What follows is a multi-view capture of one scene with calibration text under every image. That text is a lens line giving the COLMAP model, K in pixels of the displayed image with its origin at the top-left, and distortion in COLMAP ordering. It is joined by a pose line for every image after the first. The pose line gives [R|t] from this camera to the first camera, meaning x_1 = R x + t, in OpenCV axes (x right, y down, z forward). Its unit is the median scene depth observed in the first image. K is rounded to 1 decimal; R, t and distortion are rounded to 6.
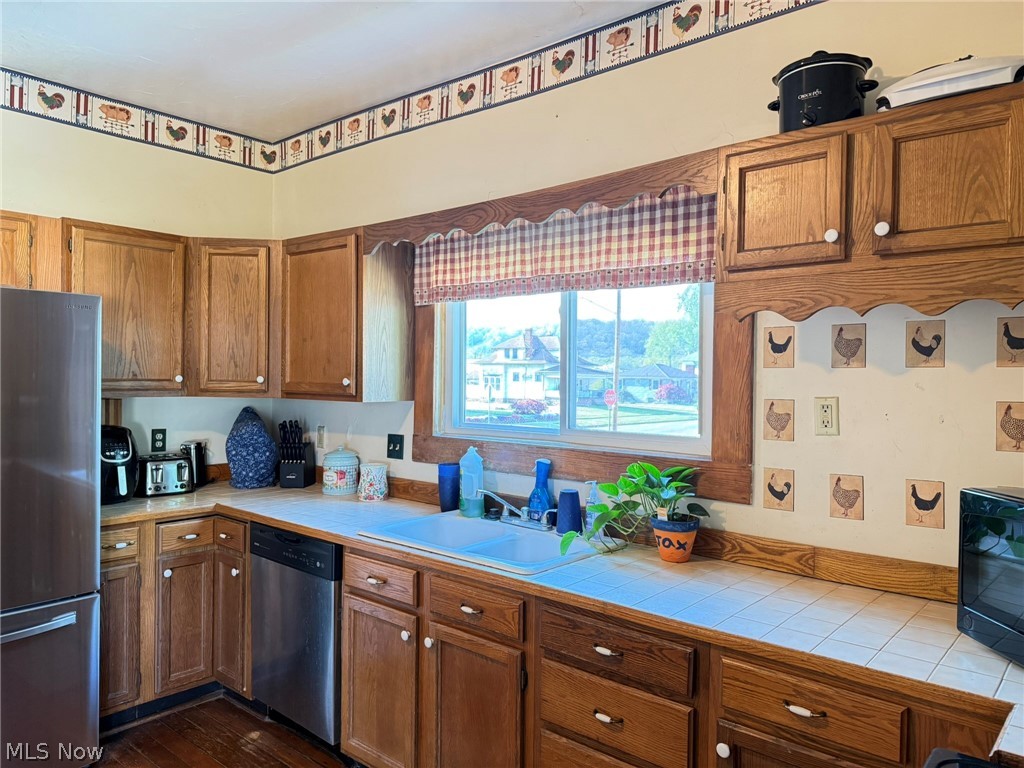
lens RADIAL K [[739.1, 0, 486.6], [0, 739.1, 385.8], [0, 0, 1]] dist [0.044896, -0.062259]
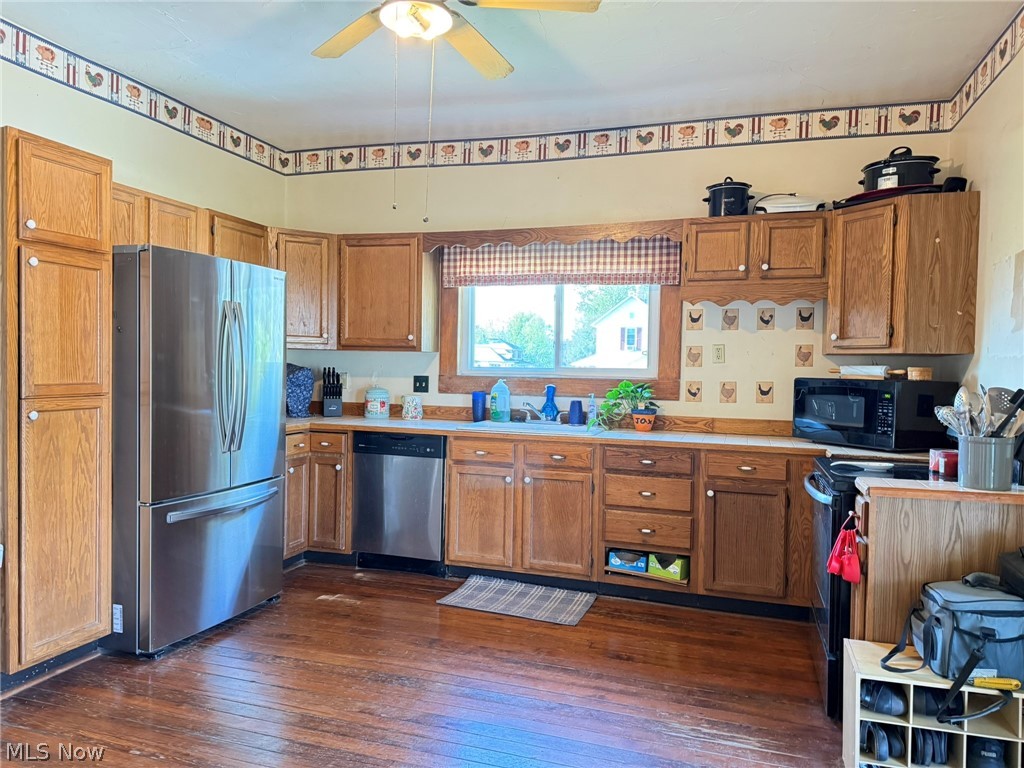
lens RADIAL K [[715.8, 0, 508.7], [0, 715.8, 387.3], [0, 0, 1]] dist [0.086729, -0.125714]
pose [[0.923536, -0.006154, 0.383463, -0.677192], [-0.004718, 0.999613, 0.027404, 0.066129], [-0.383483, -0.027118, 0.923150, -0.491510]]
